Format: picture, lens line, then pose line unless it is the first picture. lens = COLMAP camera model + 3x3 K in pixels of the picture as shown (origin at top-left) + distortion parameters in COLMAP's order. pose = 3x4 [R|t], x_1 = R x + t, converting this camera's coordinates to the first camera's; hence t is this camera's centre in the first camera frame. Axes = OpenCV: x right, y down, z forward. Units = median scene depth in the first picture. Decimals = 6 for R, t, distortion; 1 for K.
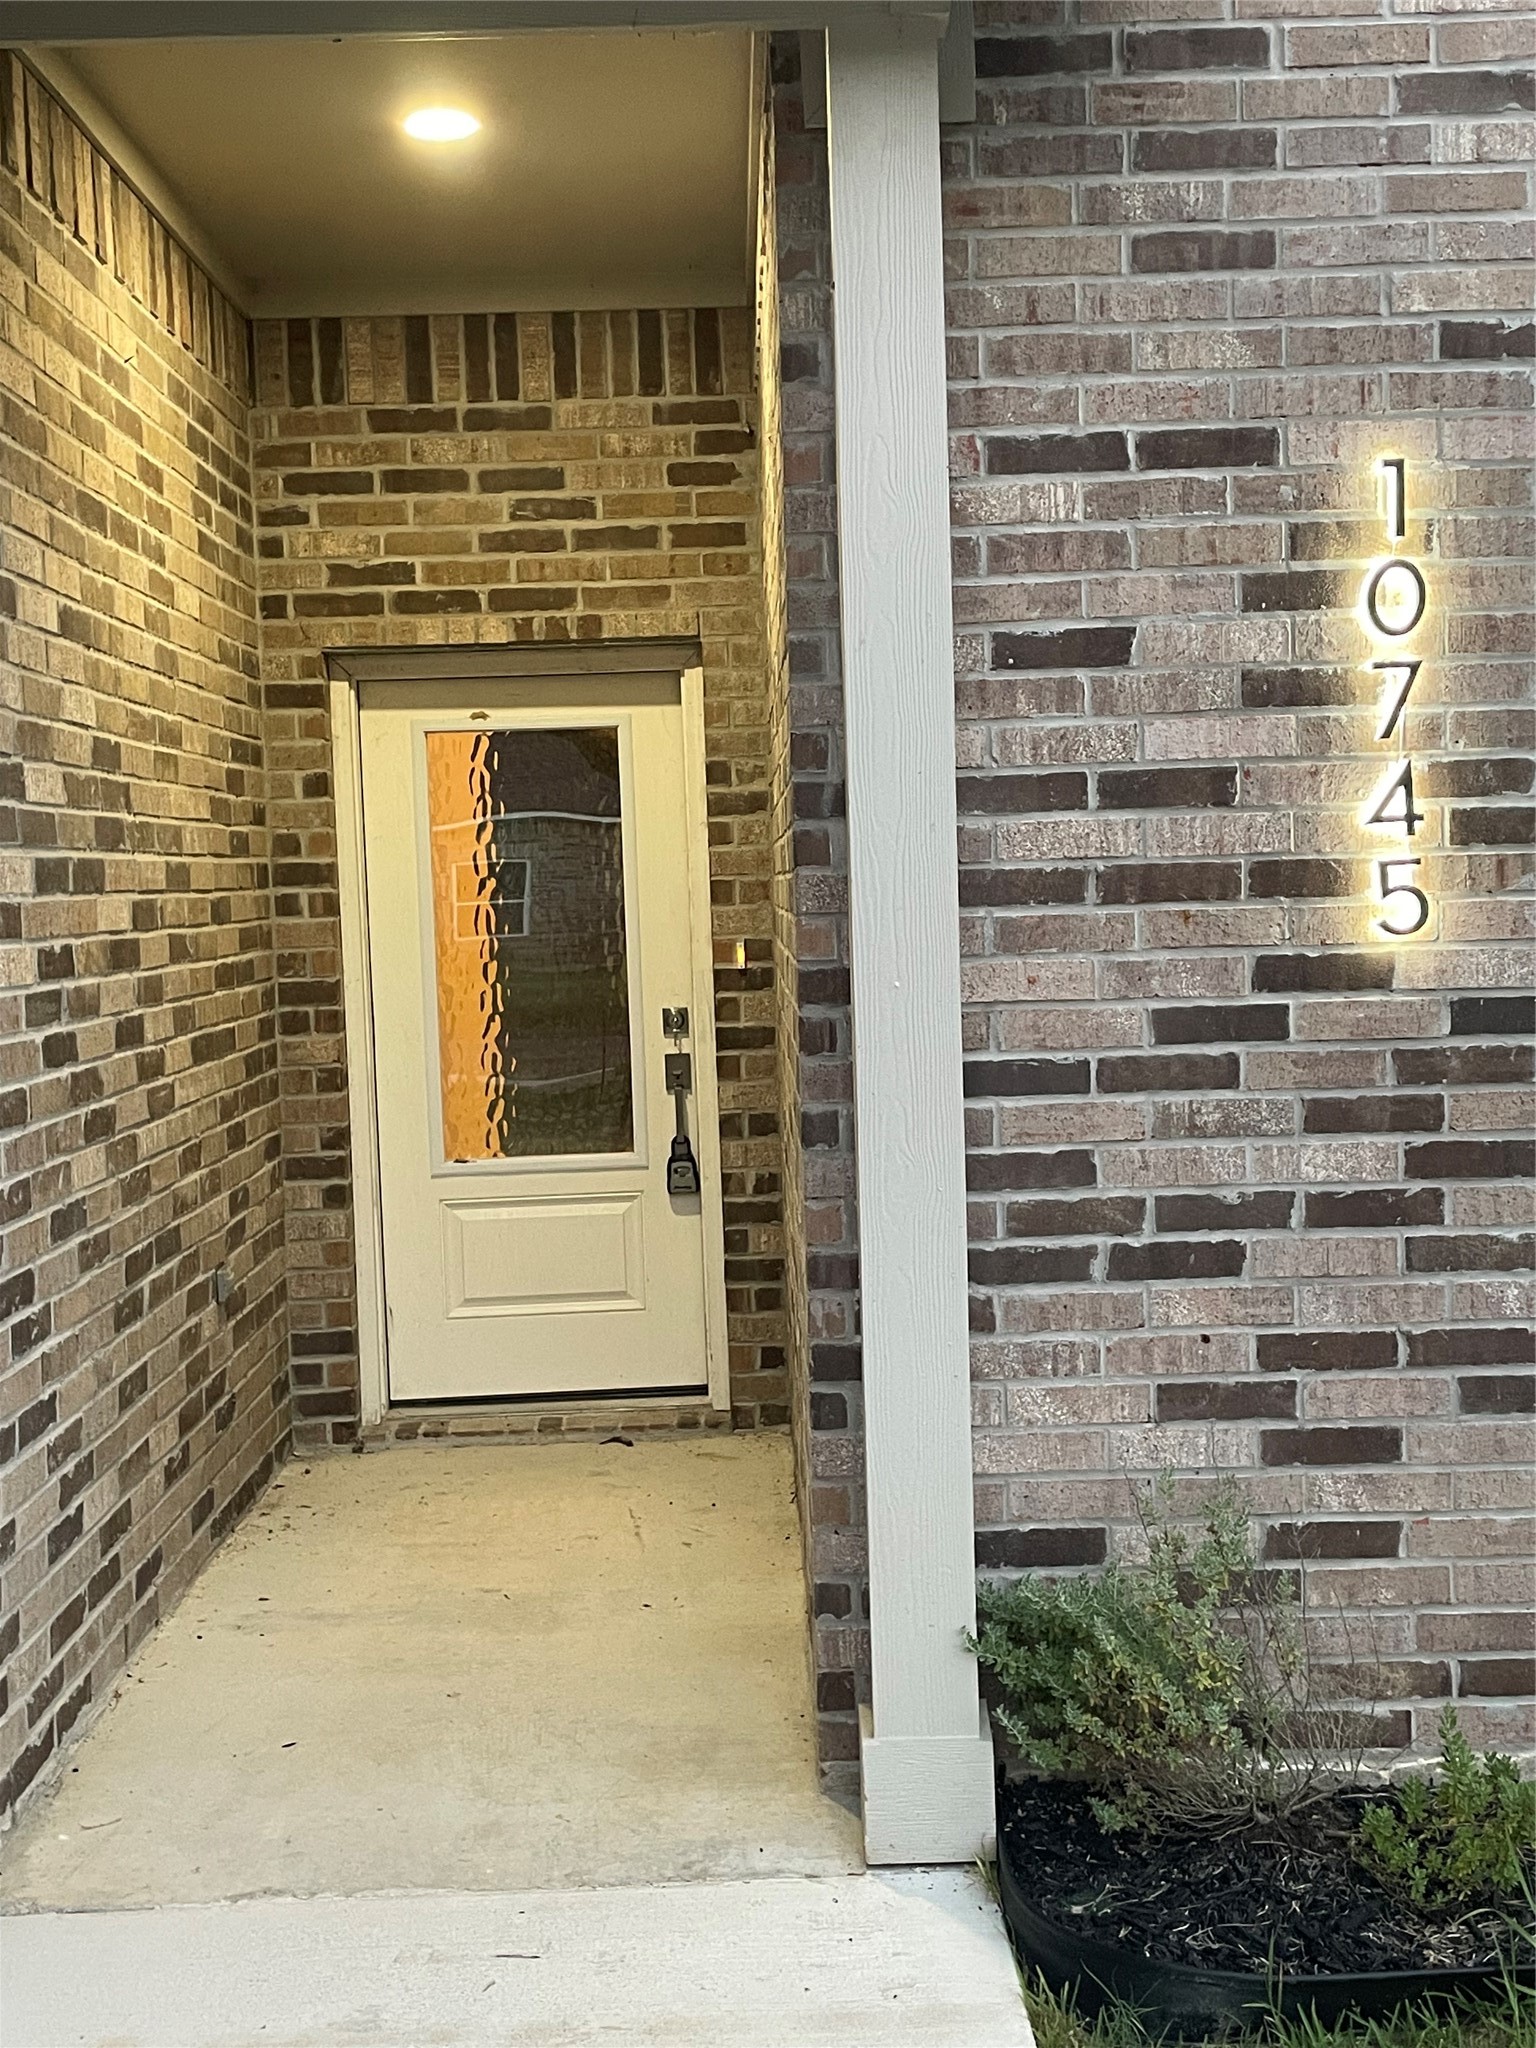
lens RADIAL K [[2383.1, 0, 766.8], [0, 2383.1, 1026.0], [0, 0, 1]] dist [0.030104, 0.000000]
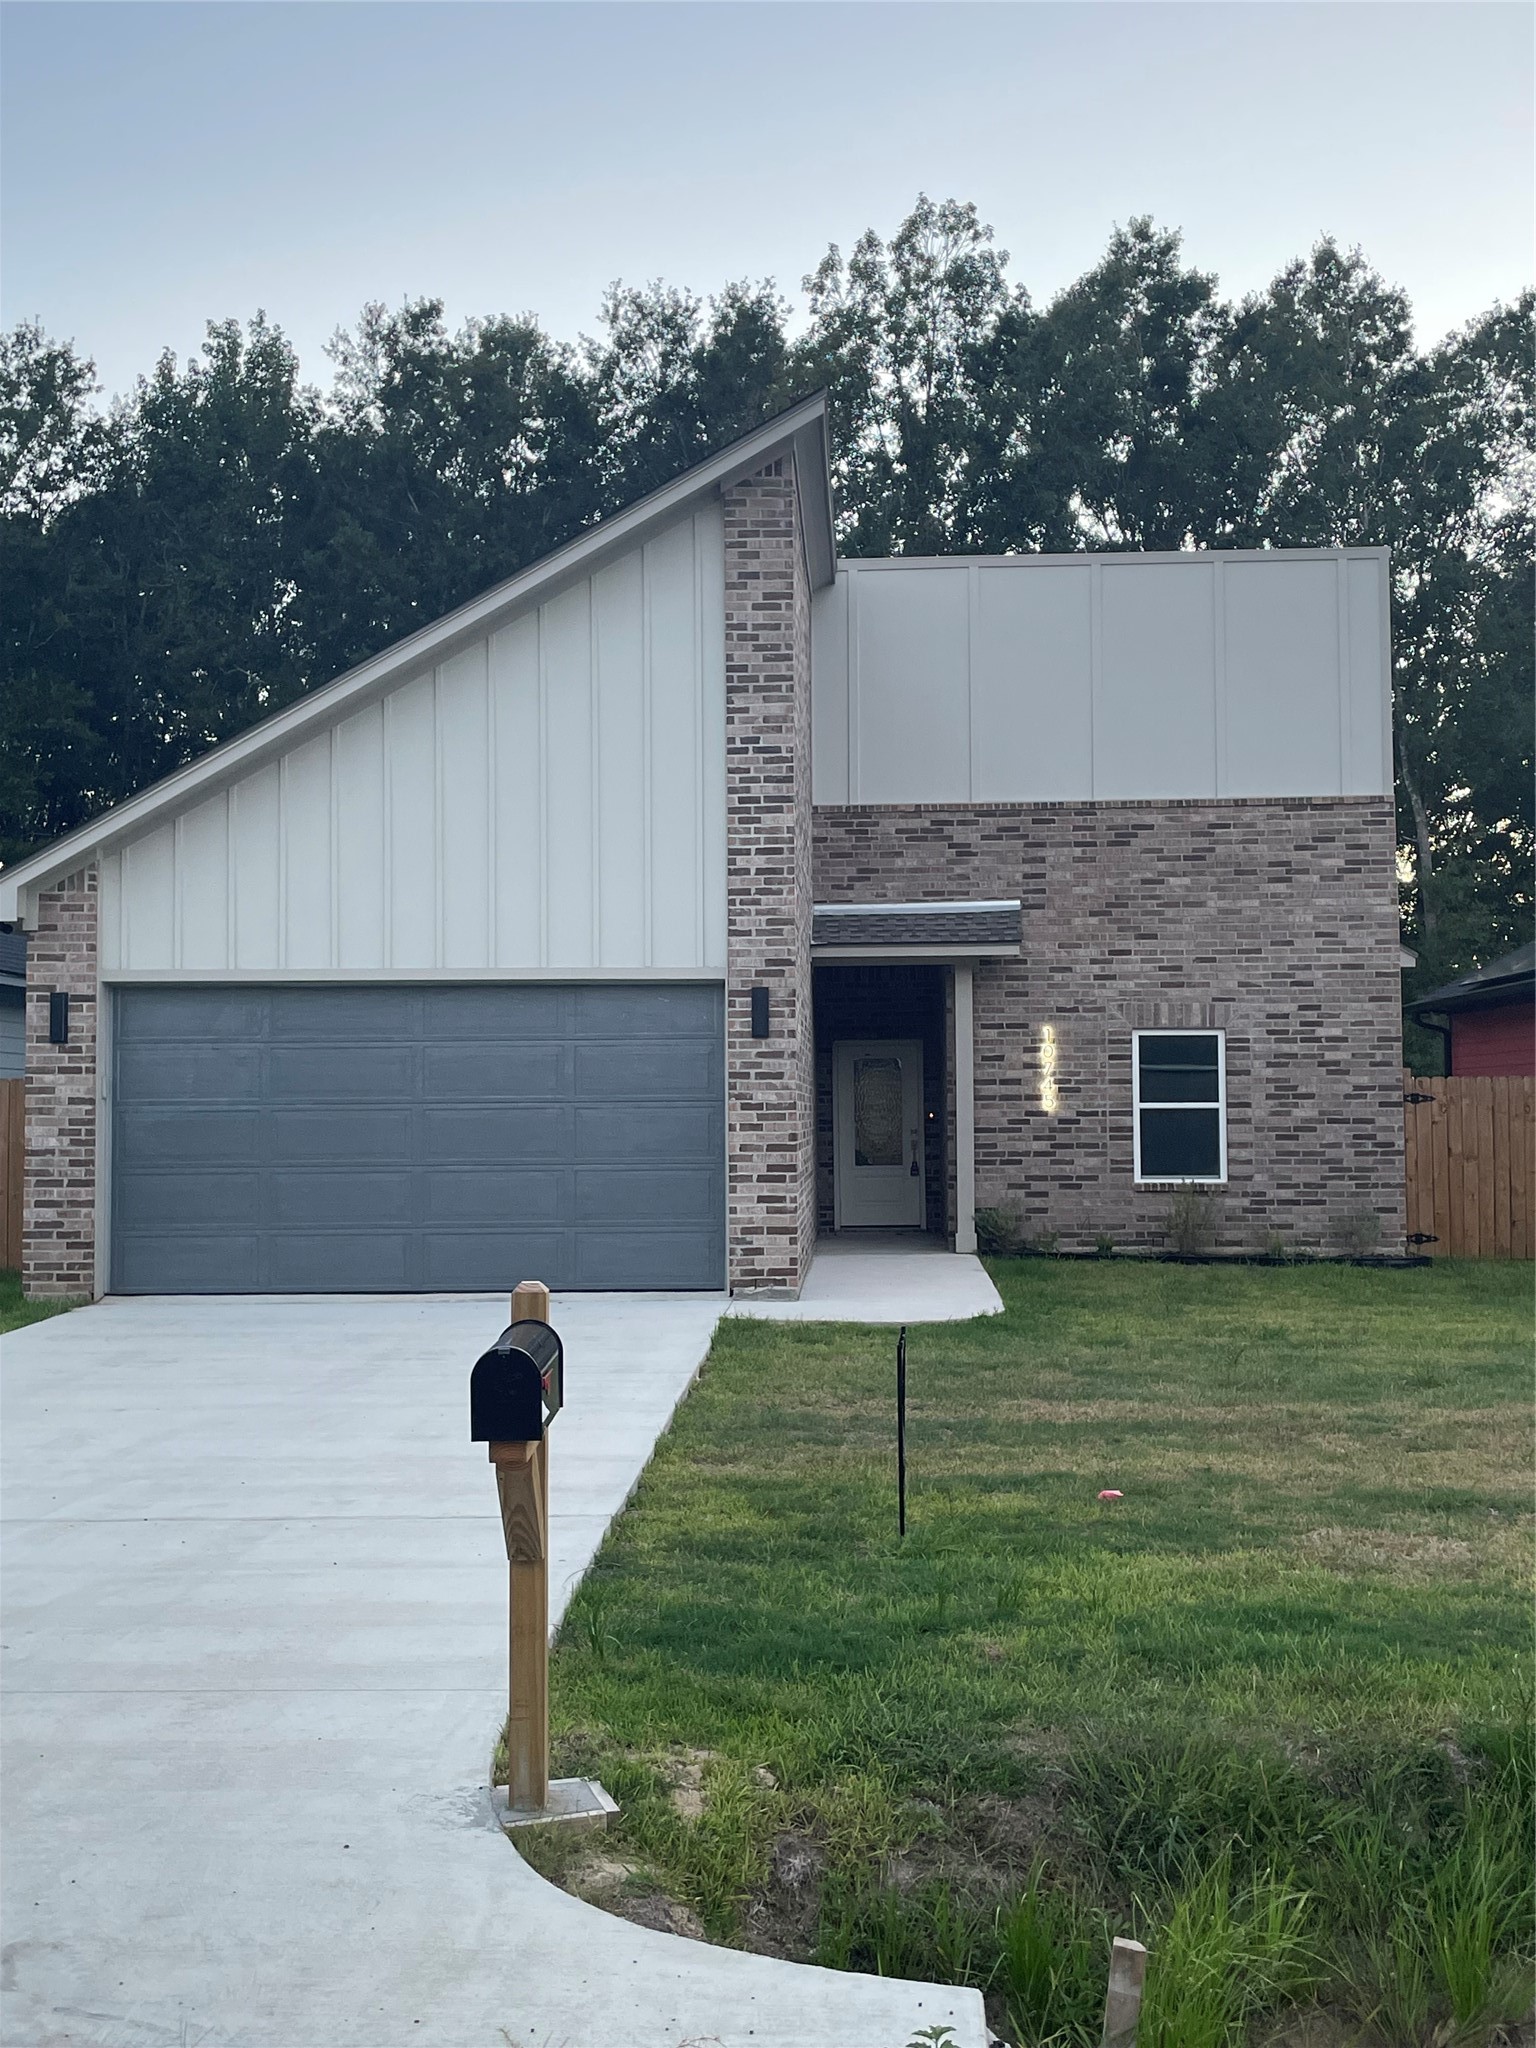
lens RADIAL K [[2205.2, 0, 767.0], [0, 2205.2, 1021.7], [0, 0, 1]] dist [0.011895, 0.000000]
pose [[0.997880, 0.021174, -0.061534, -0.101840], [-0.027227, 0.994689, -0.099263, 0.312630], [0.059105, 0.100728, 0.993157, -4.498396]]
